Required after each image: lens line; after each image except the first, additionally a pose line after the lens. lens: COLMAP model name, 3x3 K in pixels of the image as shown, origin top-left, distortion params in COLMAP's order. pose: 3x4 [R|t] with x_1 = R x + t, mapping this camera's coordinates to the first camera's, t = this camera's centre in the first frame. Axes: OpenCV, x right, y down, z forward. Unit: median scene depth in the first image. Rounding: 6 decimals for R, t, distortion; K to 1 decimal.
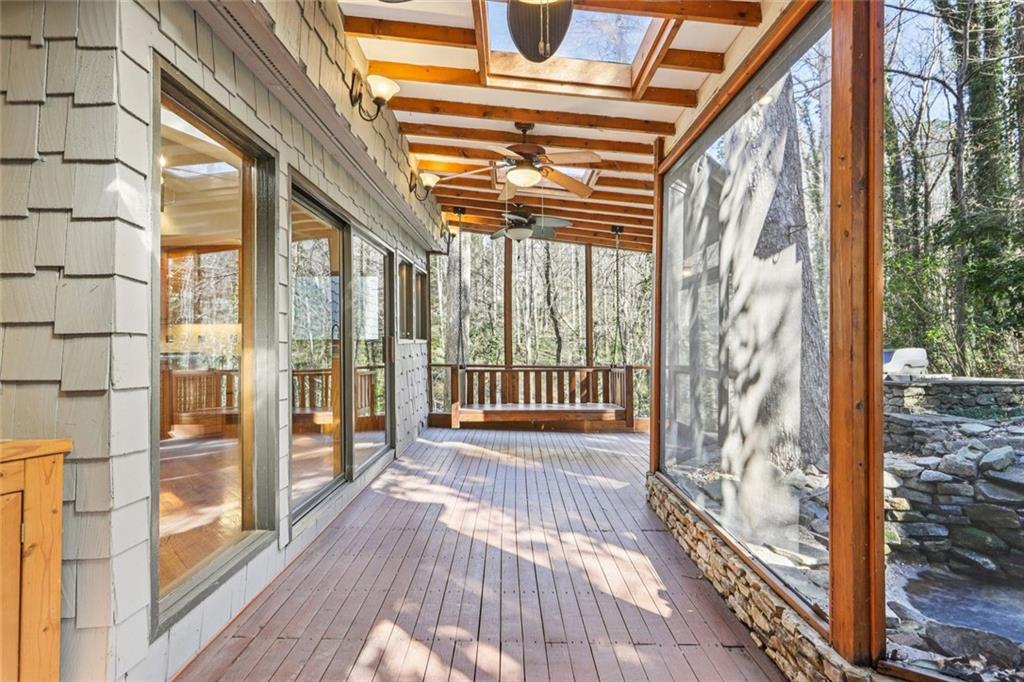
lens RADIAL K [[484.2, 0, 512.4], [0, 484.2, 344.4], [0, 0, 1]] dist [0.001506, -0.000446]
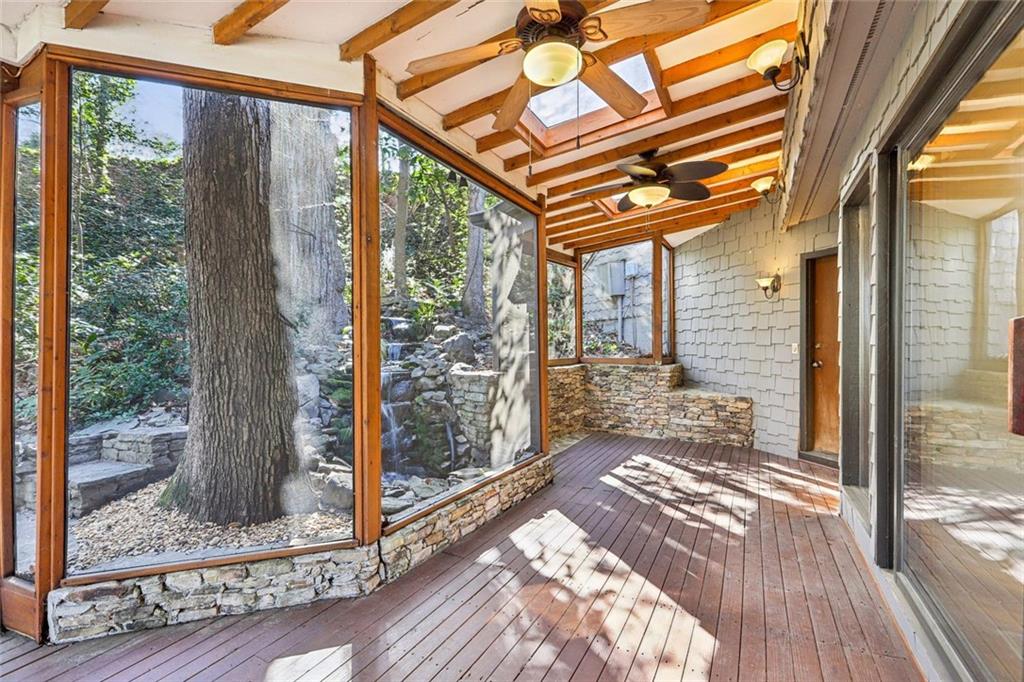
lens RADIAL K [[460.0, 0, 504.6], [0, 460.0, 347.2], [0, 0, 1]] dist [0.001203, -0.000171]
pose [[-0.893423, 0.008567, 0.449136, -0.221185], [0.006785, 0.999961, -0.005576, 0.023302], [-0.449166, -0.001935, -0.893446, 2.379075]]
